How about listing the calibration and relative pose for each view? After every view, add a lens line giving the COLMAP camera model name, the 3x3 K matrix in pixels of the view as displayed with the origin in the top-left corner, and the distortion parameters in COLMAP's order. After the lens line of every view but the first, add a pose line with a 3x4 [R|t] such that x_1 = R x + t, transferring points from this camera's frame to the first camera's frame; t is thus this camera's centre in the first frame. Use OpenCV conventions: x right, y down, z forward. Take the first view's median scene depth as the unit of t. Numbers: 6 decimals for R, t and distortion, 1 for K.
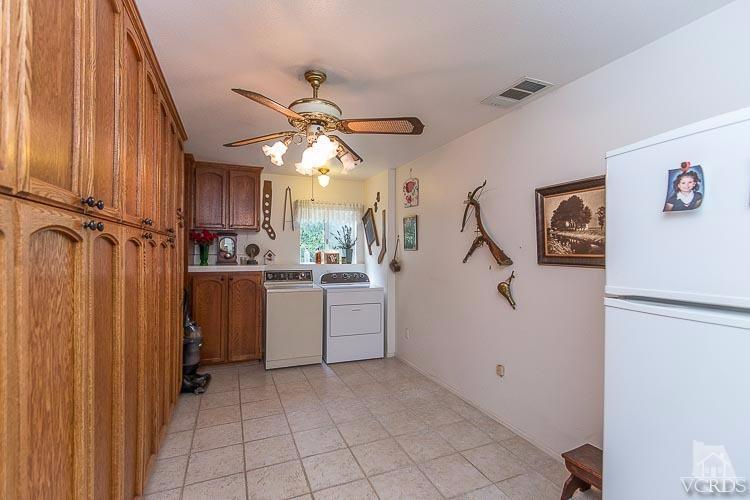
lens RADIAL K [[339.8, 0, 376.2], [0, 339.8, 248.2], [0, 0, 1]] dist [0.002799, -0.001206]
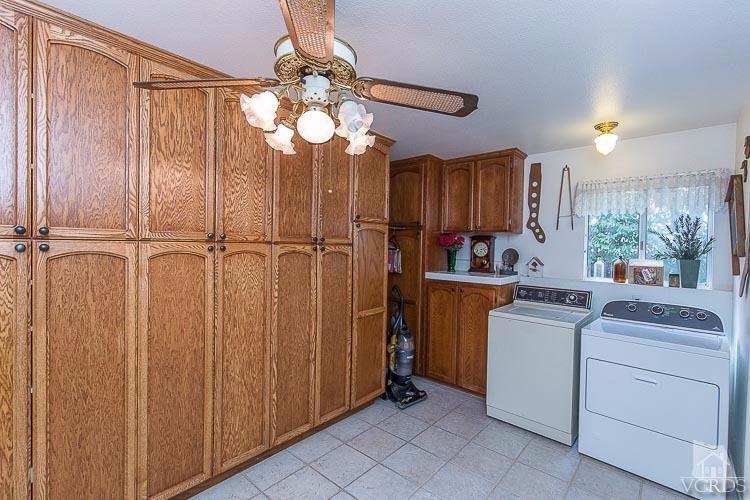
lens RADIAL K [[339.8, 0, 376.0], [0, 339.8, 250.8], [0, 0, 1]] dist [0.002799, -0.001206]
pose [[0.428194, 0.017974, -0.903508, 0.205886], [-0.009453, 0.999837, 0.015410, -0.016552], [0.903637, 0.001943, 0.428294, 0.370426]]
